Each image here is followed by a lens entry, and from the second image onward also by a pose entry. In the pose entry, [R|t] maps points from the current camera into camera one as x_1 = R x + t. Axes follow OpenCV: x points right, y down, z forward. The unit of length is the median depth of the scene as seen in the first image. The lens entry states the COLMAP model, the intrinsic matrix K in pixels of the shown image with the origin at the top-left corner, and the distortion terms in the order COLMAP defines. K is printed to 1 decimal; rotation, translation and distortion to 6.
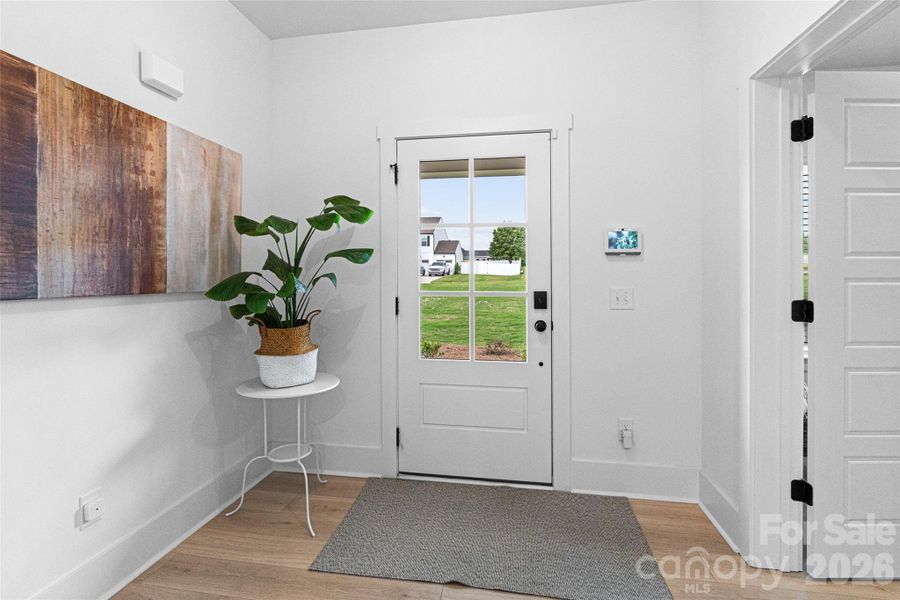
lens RADIAL K [[429.4, 0, 449.2], [0, 429.4, 274.8], [0, 0, 1]] dist [-0.012536, -0.000795]
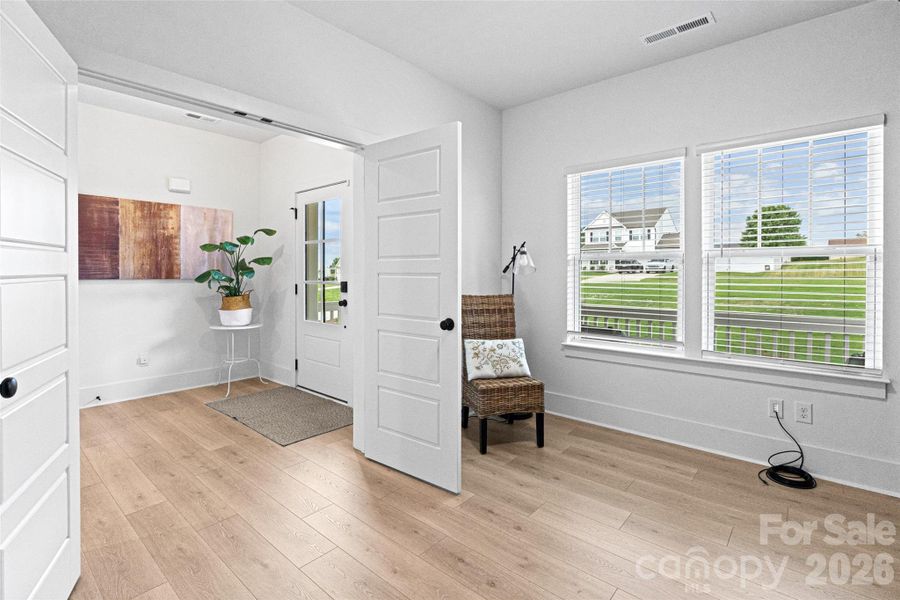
lens RADIAL K [[429.4, 0, 439.9], [0, 429.4, 273.9], [0, 0, 1]] dist [-0.012536, -0.000795]
pose [[0.843352, 0.004947, -0.537340, 1.867340], [-0.002204, 0.999981, 0.005748, -0.000208], [0.537358, -0.003663, 0.843346, -0.214625]]
